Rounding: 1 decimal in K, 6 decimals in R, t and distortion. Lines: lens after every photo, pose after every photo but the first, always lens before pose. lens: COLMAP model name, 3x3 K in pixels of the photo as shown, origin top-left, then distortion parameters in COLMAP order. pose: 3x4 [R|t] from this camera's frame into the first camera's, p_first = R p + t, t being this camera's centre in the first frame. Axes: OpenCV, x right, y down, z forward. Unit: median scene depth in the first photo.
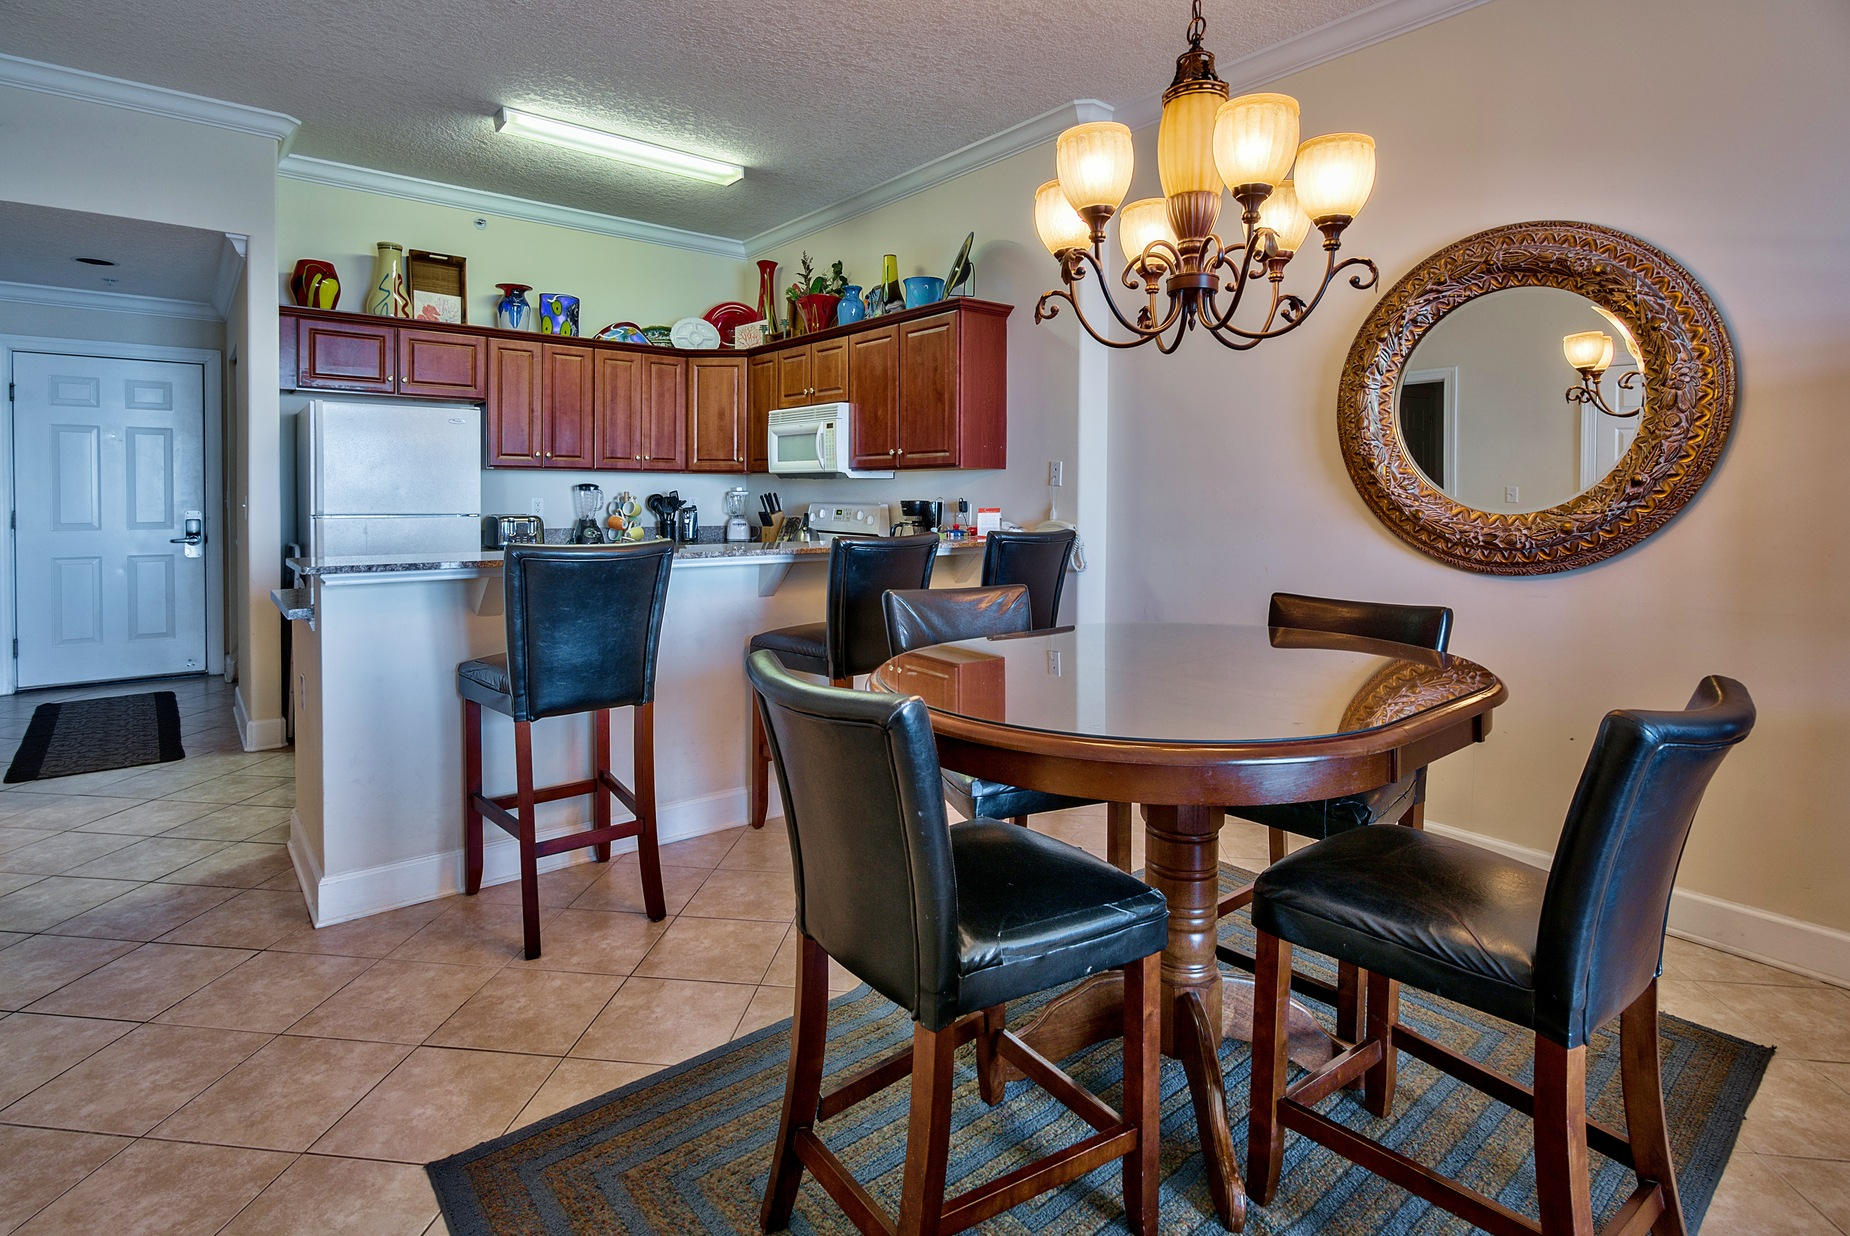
lens RADIAL K [[935.8, 0, 908.5], [0, 935.8, 515.5], [0, 0, 1]] dist [-0.006141, 0.000093]
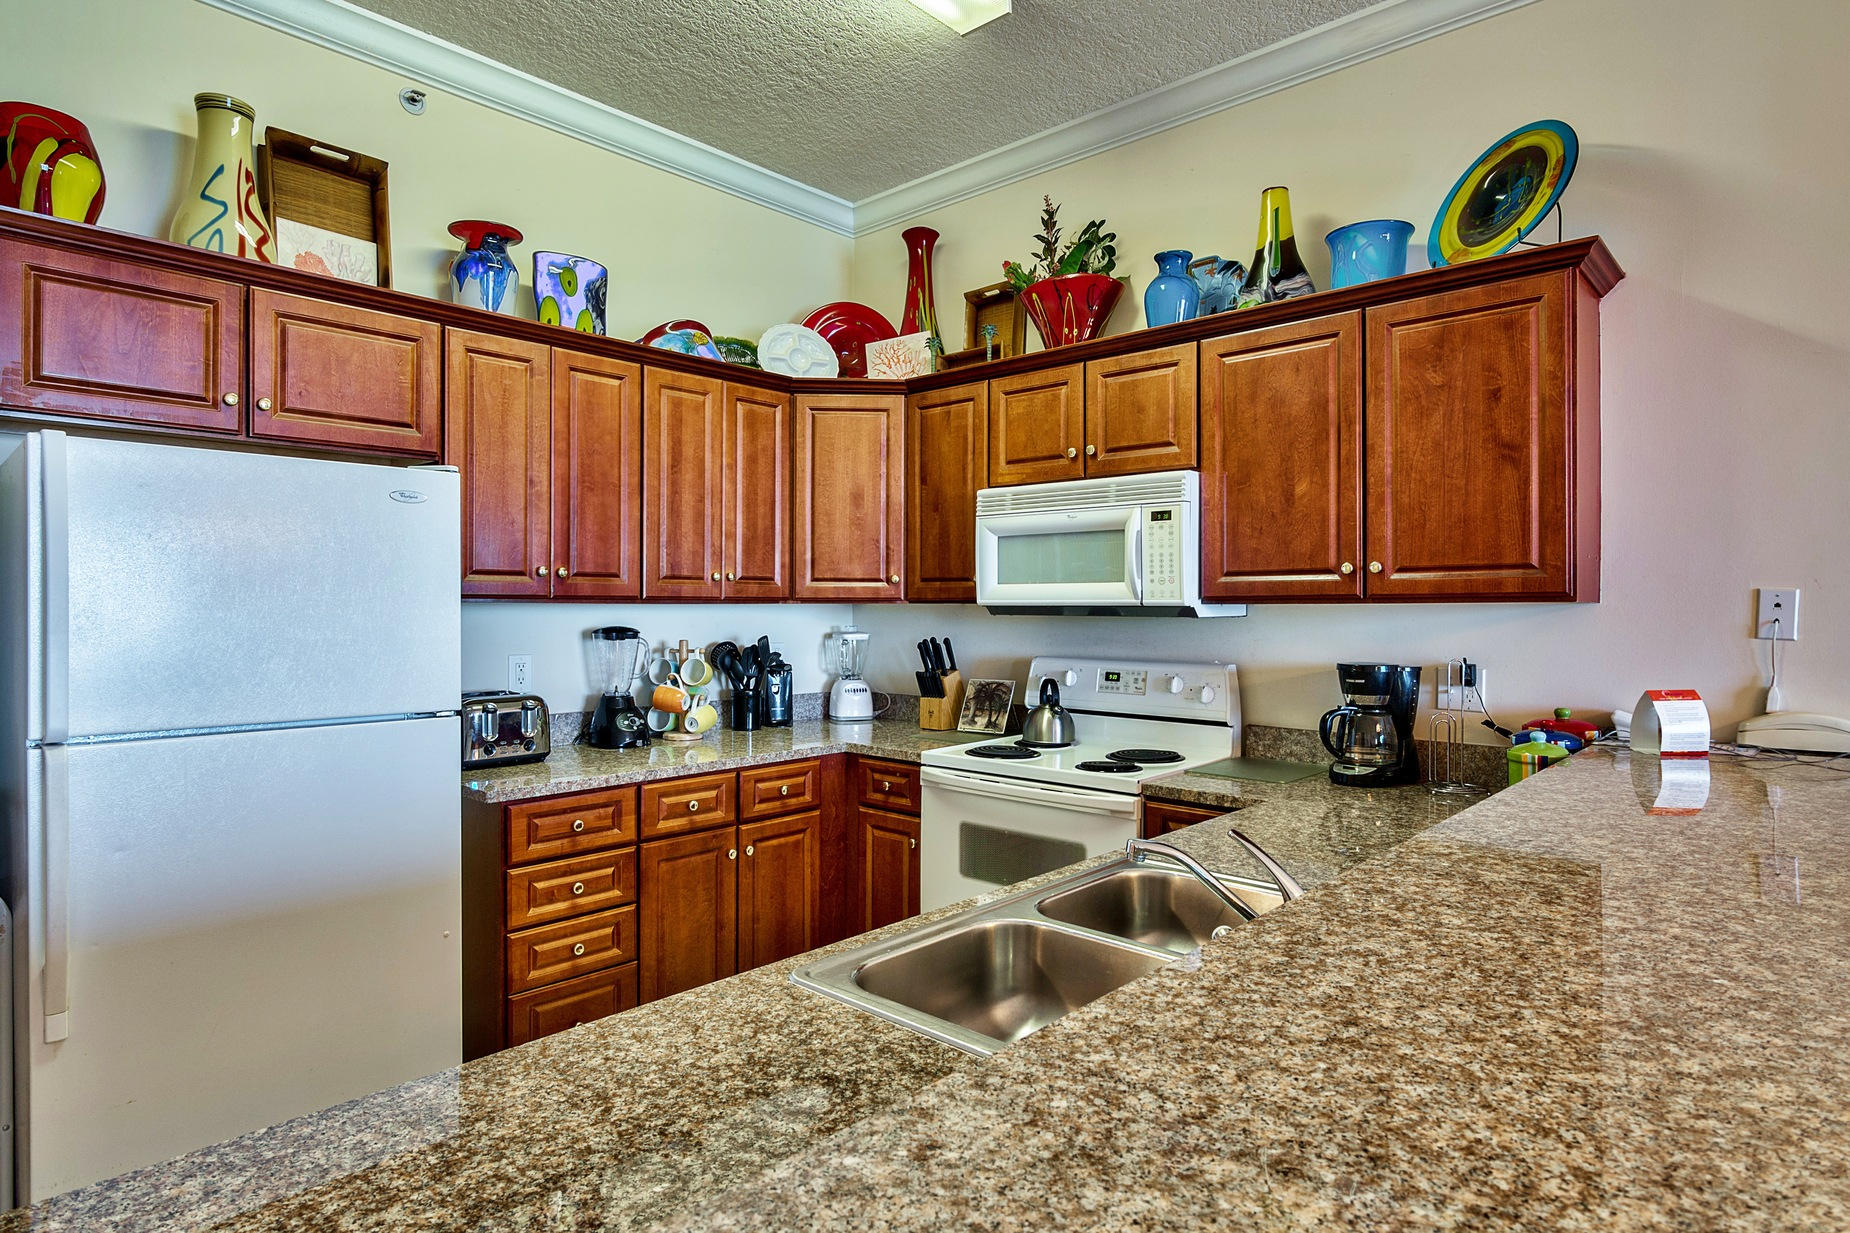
lens RADIAL K [[1030.9, 0, 916.6], [0, 1030.9, 611.1], [0, 0, 1]] dist [-0.001360, -0.001775]
pose [[0.988290, -0.006795, 0.152436, -0.280320], [0.009495, 0.999811, -0.016994, -0.032916], [-0.152292, 0.018242, 0.988167, 0.429591]]
